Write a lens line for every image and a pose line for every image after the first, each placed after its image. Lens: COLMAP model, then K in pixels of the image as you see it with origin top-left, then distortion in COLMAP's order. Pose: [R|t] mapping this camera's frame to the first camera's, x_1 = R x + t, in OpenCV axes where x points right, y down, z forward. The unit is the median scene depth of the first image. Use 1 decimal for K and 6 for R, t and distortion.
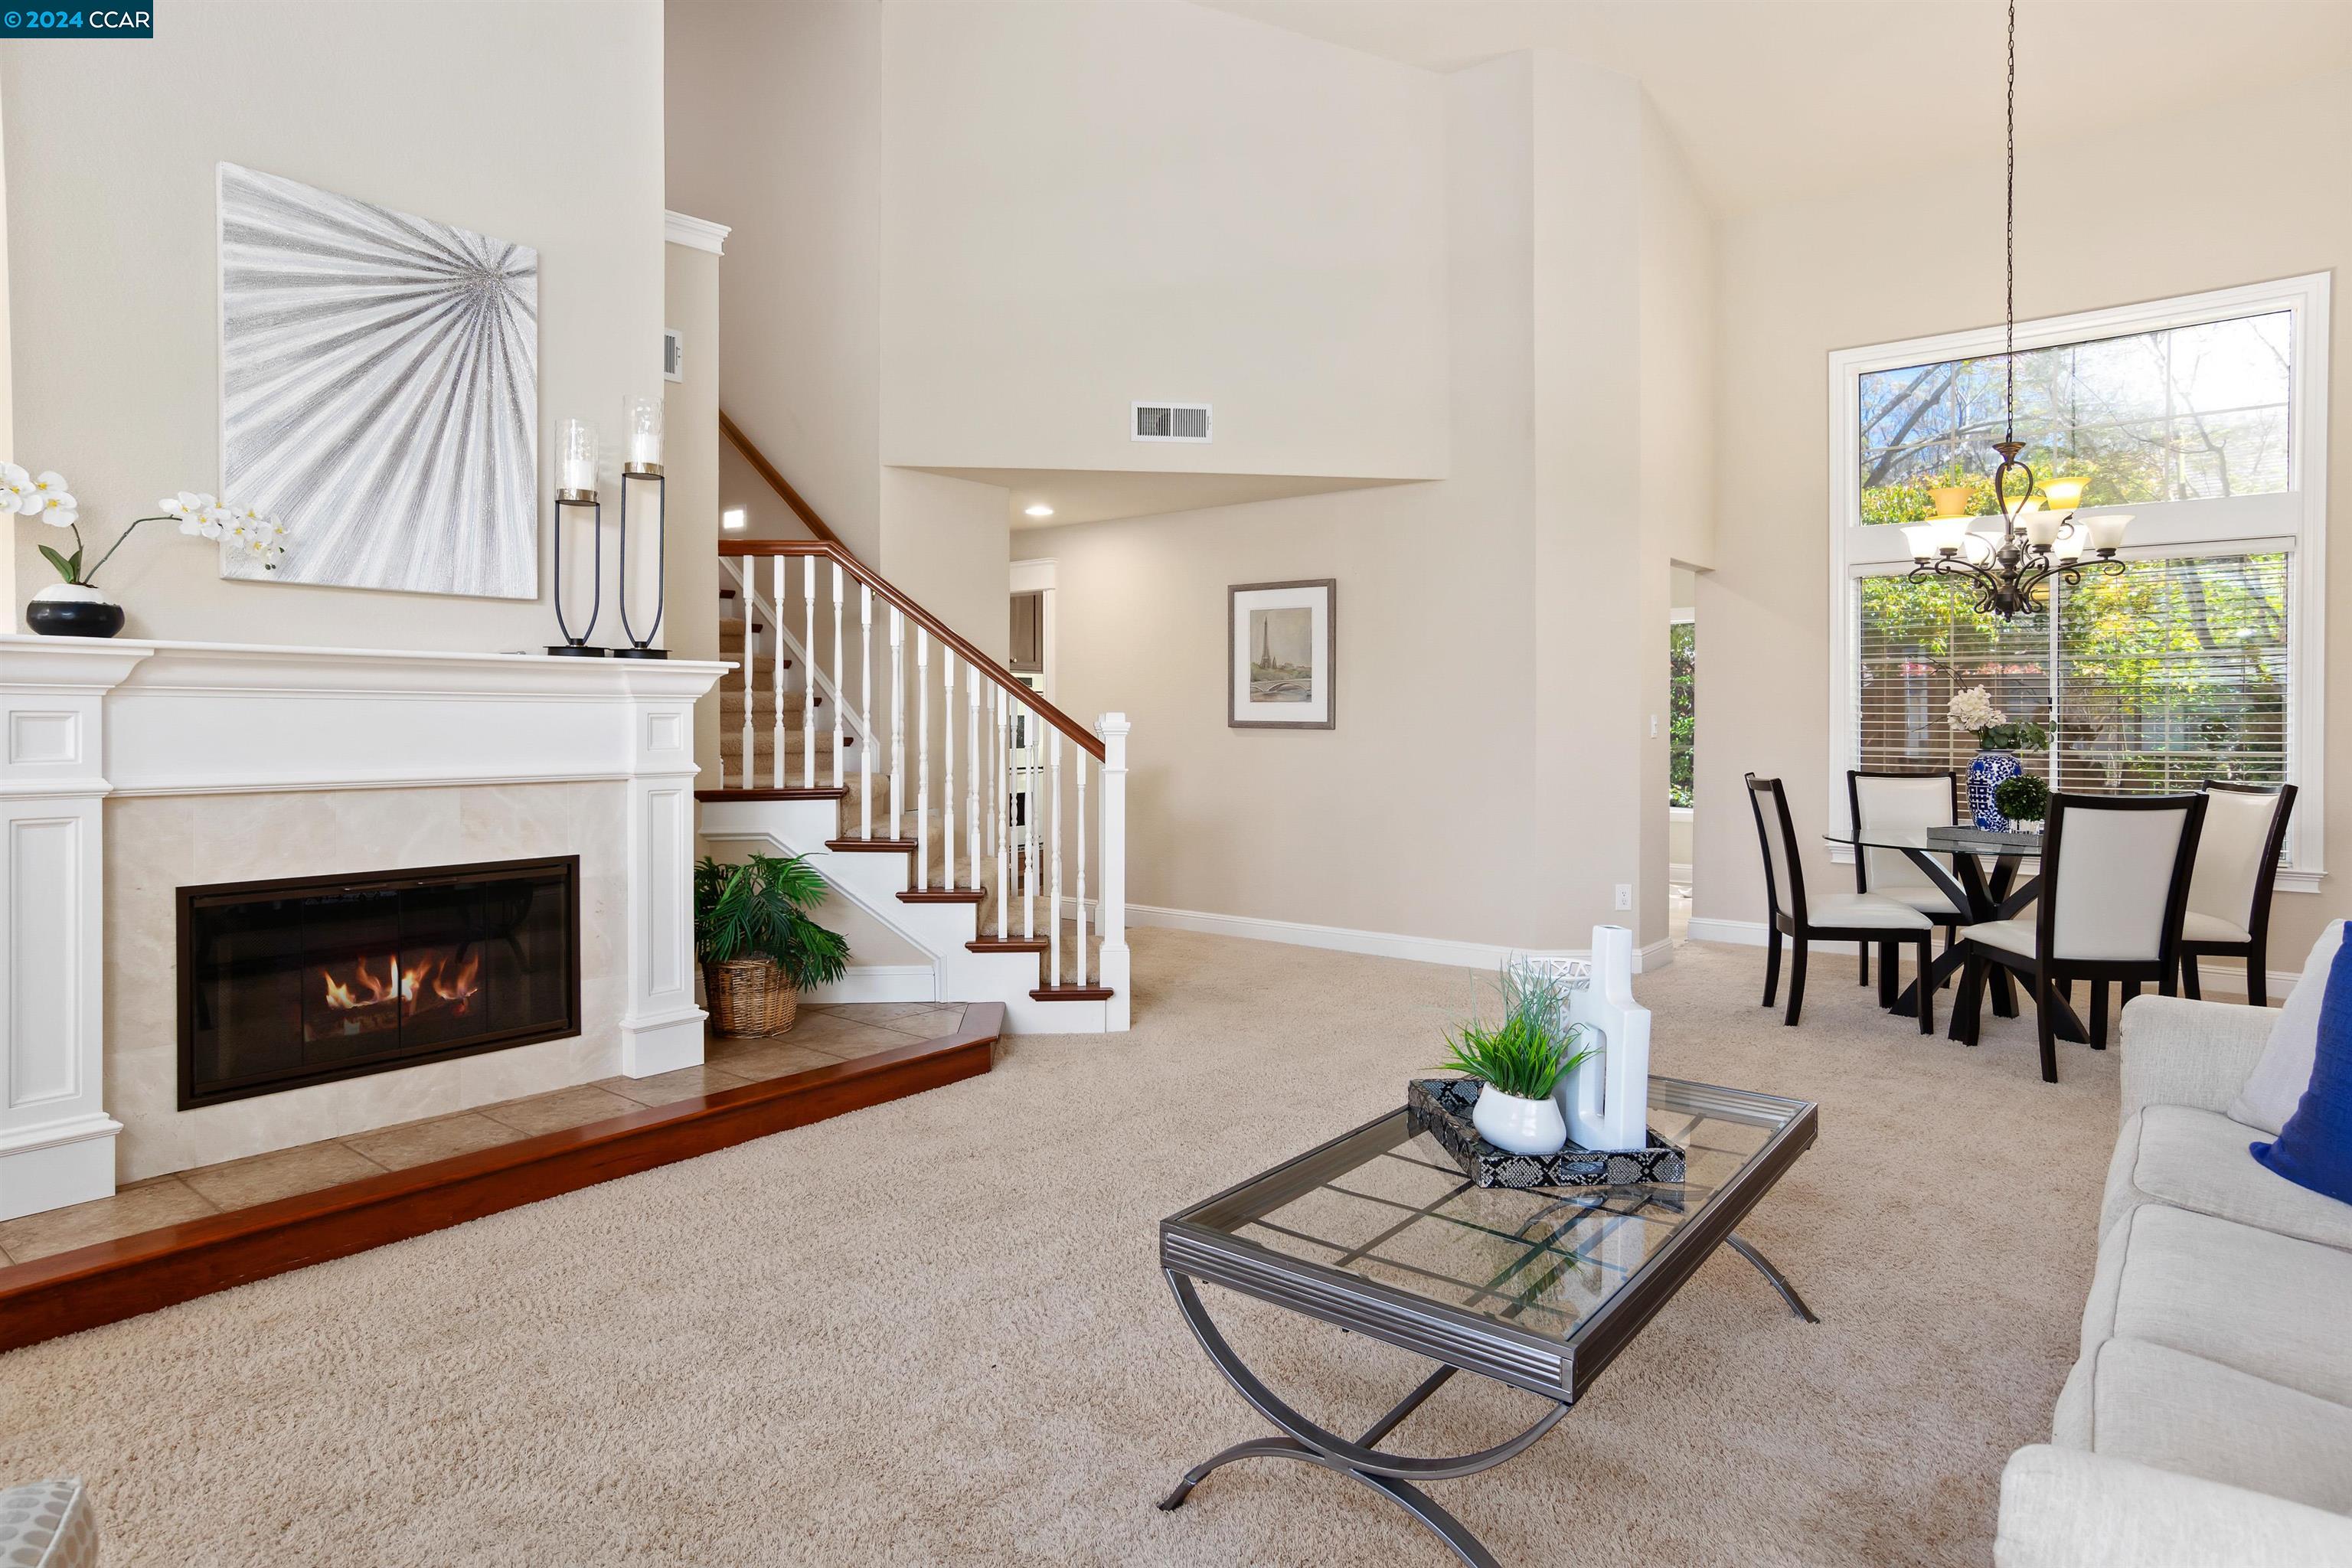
lens RADIAL K [[1281.5, 0, 1176.4], [0, 1281.5, 732.7], [0, 0, 1]] dist [-0.032403, 0.000123]
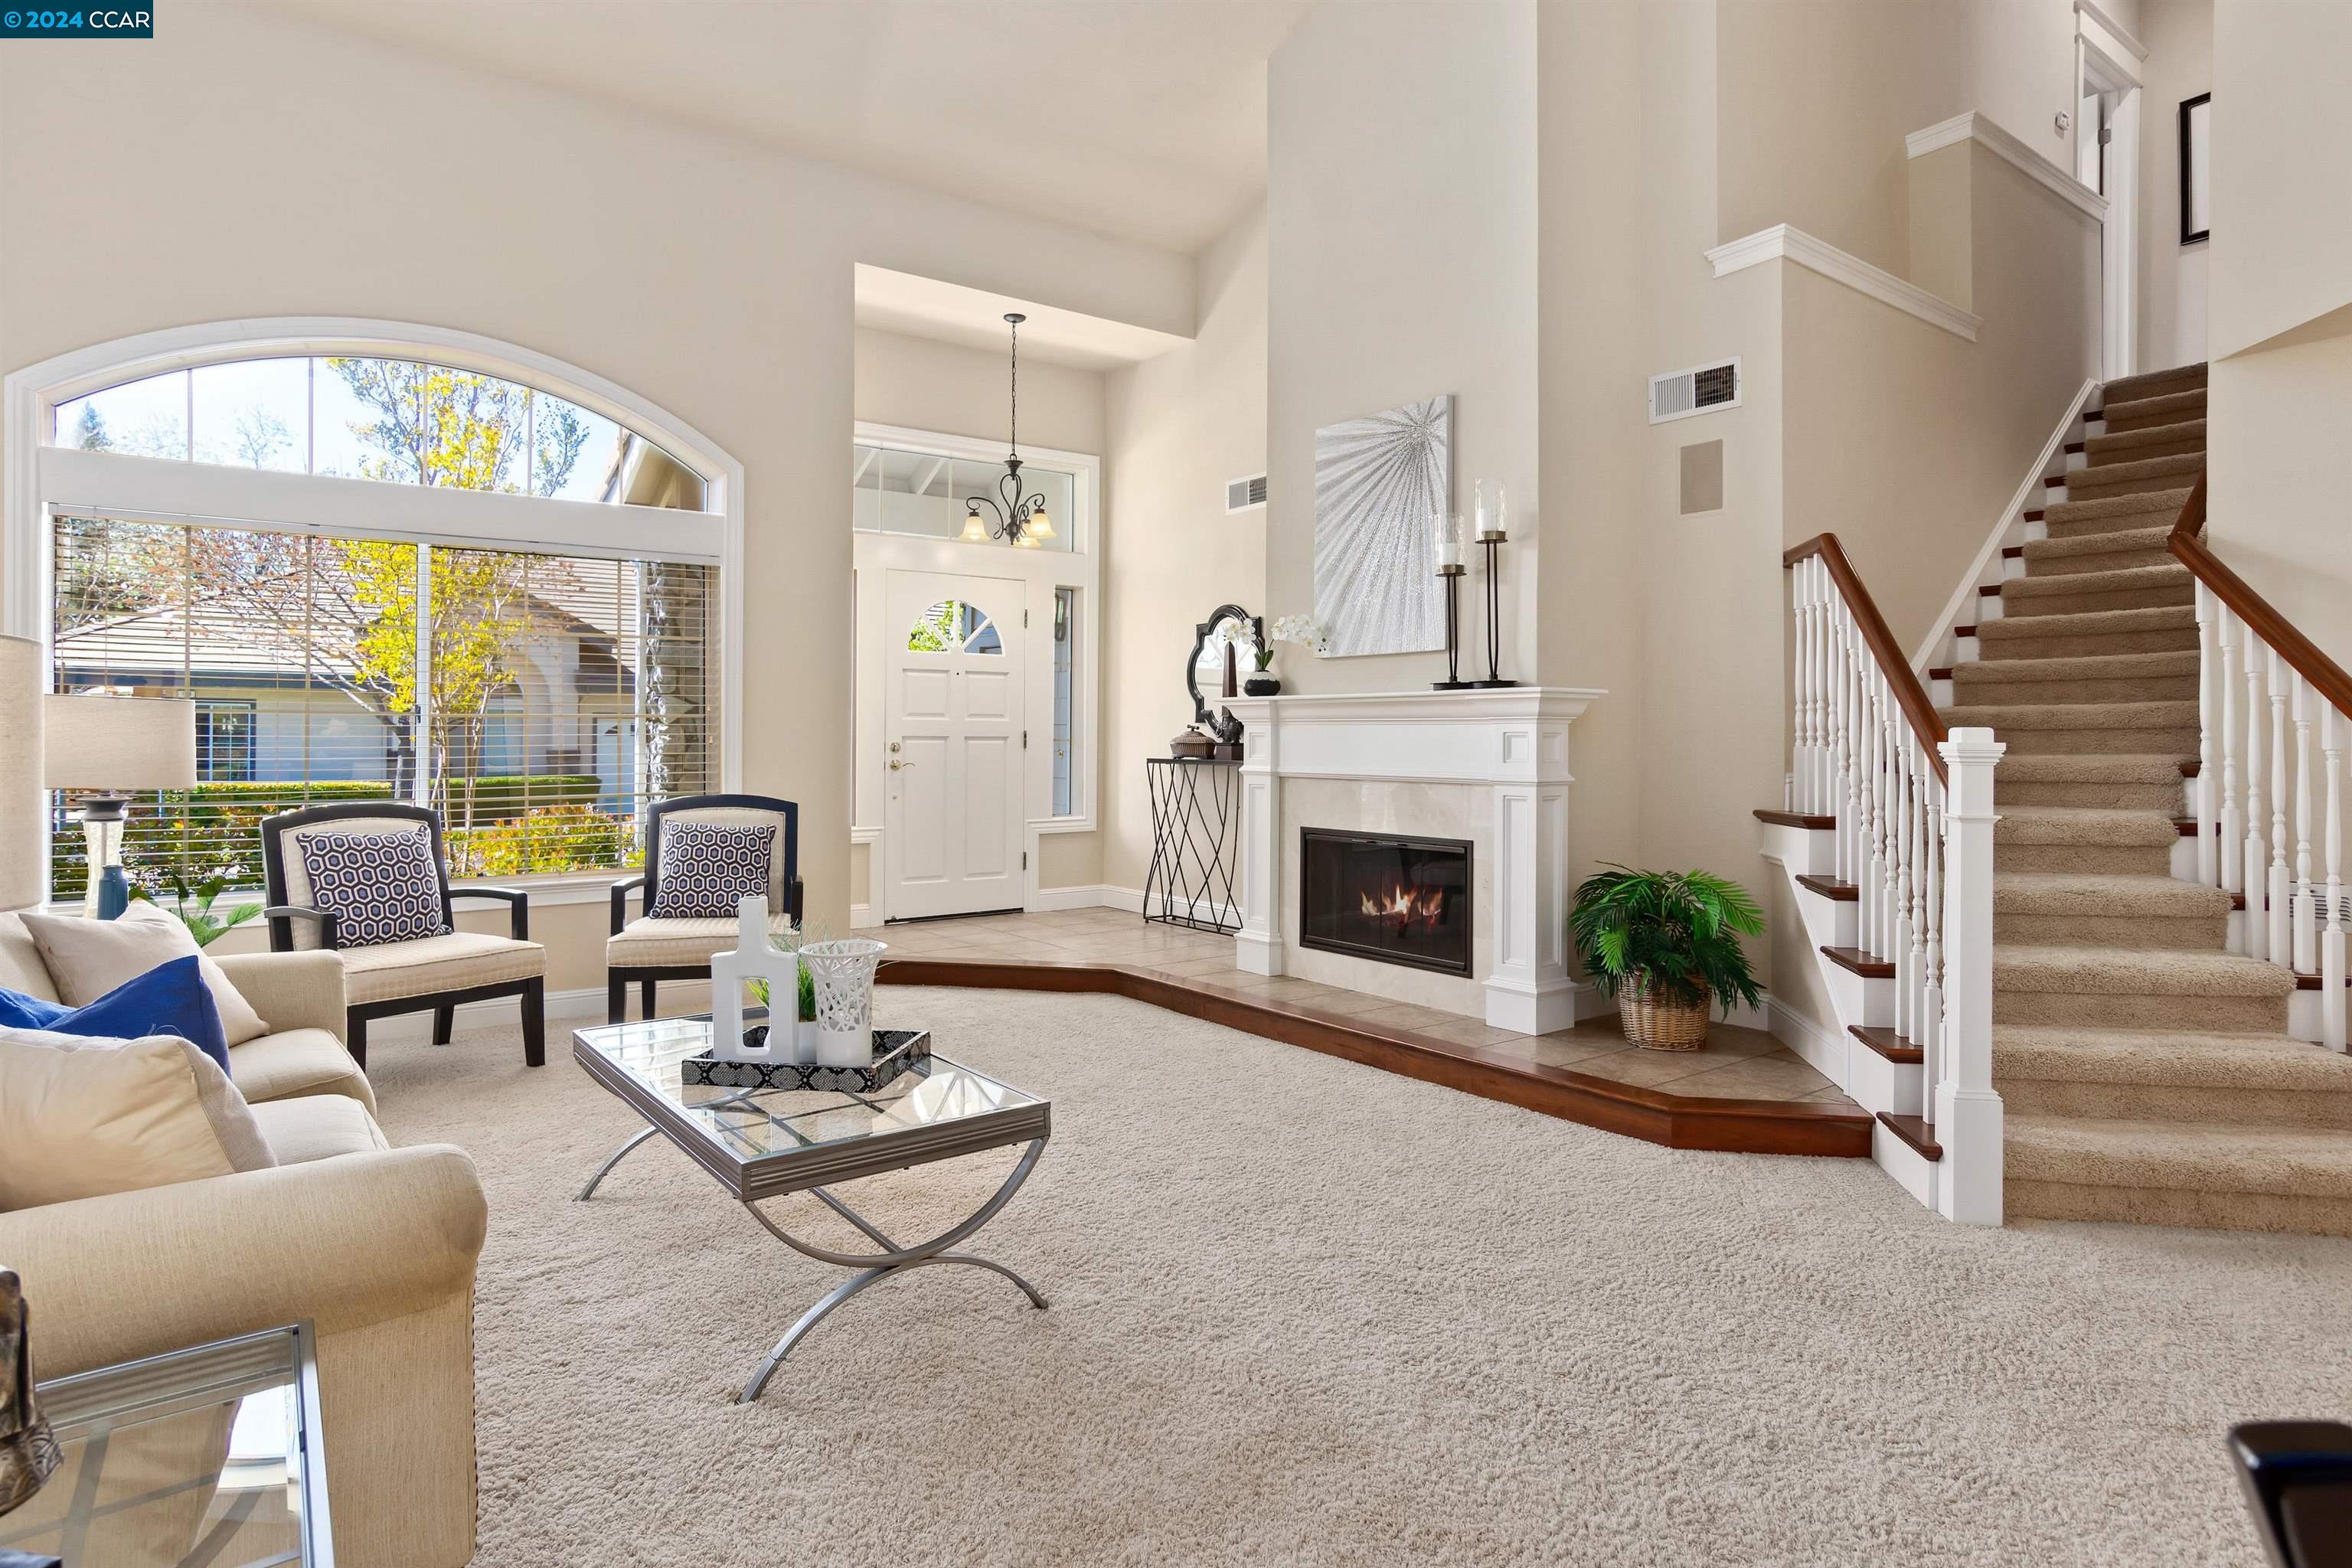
lens RADIAL K [[1281.5, 0, 1176.4], [0, 1281.5, 732.7], [0, 0, 1]] dist [-0.032403, 0.000123]
pose [[-0.241967, -0.000231, -0.970284, 0.959364], [-0.006617, 0.999977, 0.001413, -0.016288], [0.970262, 0.006762, -0.241963, 1.117063]]
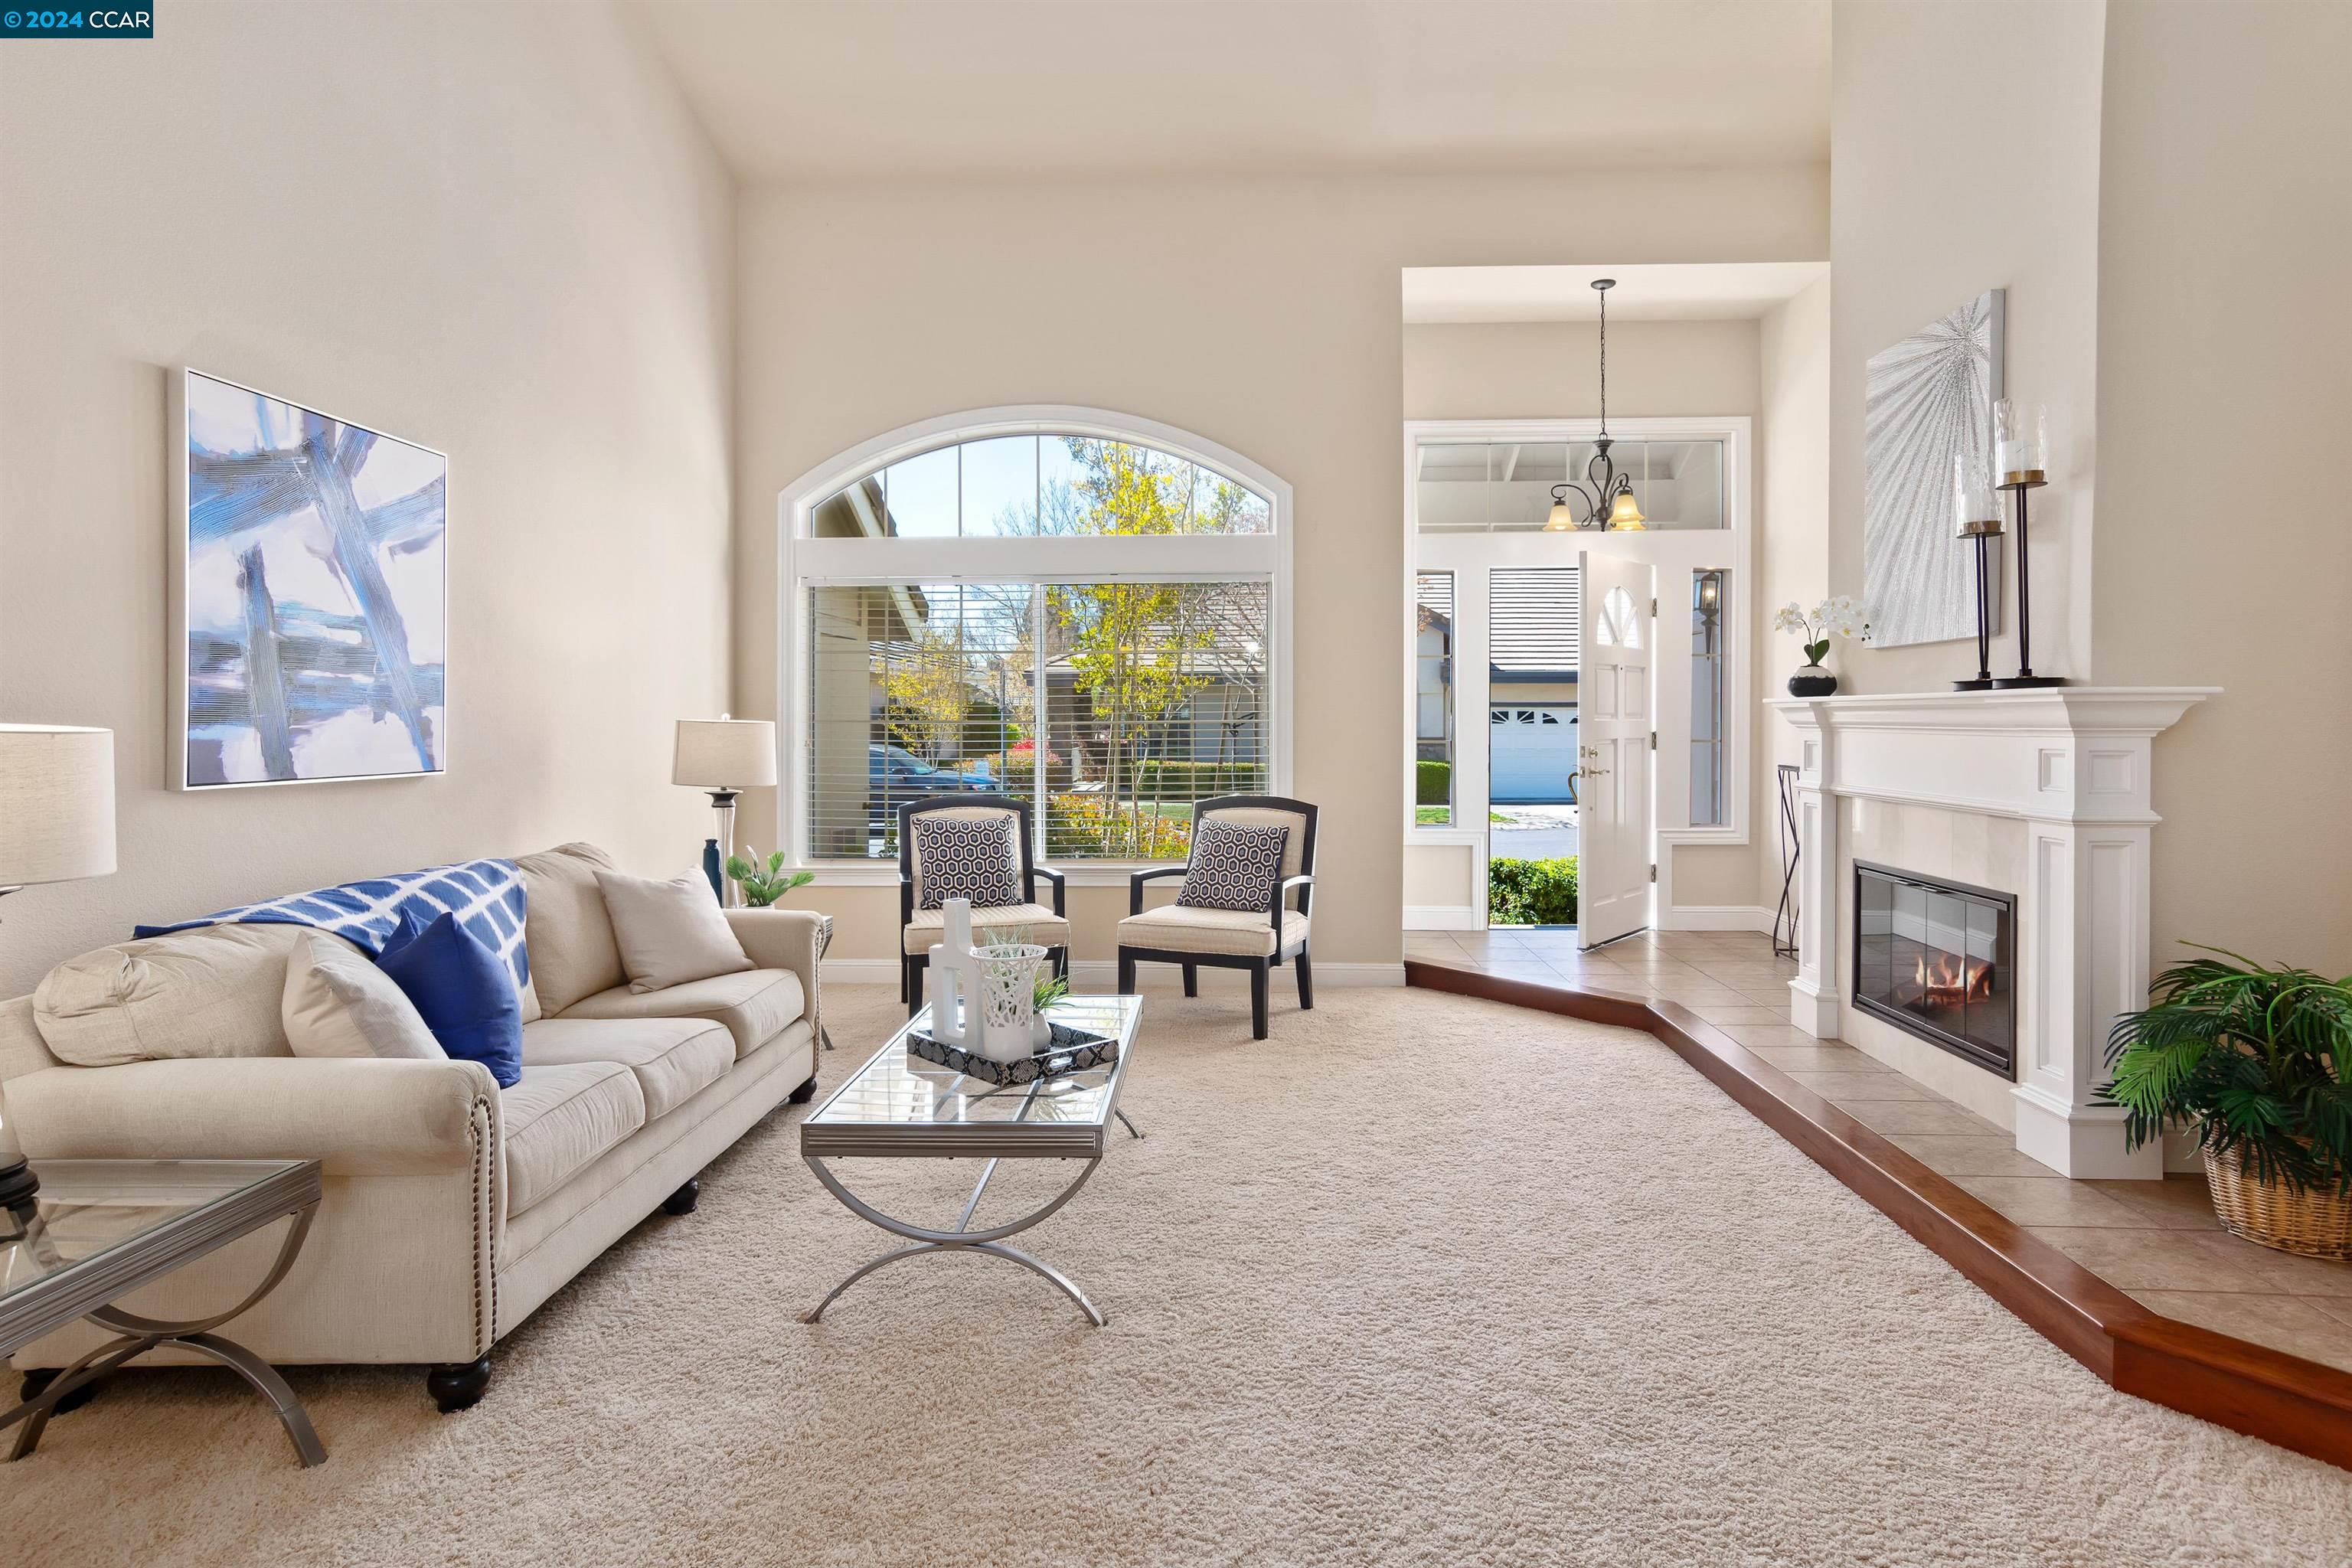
lens RADIAL K [[1294.4, 0, 1207.8], [0, 1294.4, 729.4], [0, 0, 1]] dist [-0.032973, 0.035066]
pose [[-0.792850, 0.006552, -0.609382, 0.656888], [-0.001389, 0.999920, 0.012559, -0.043976], [0.609416, 0.010804, -0.792777, 1.523914]]
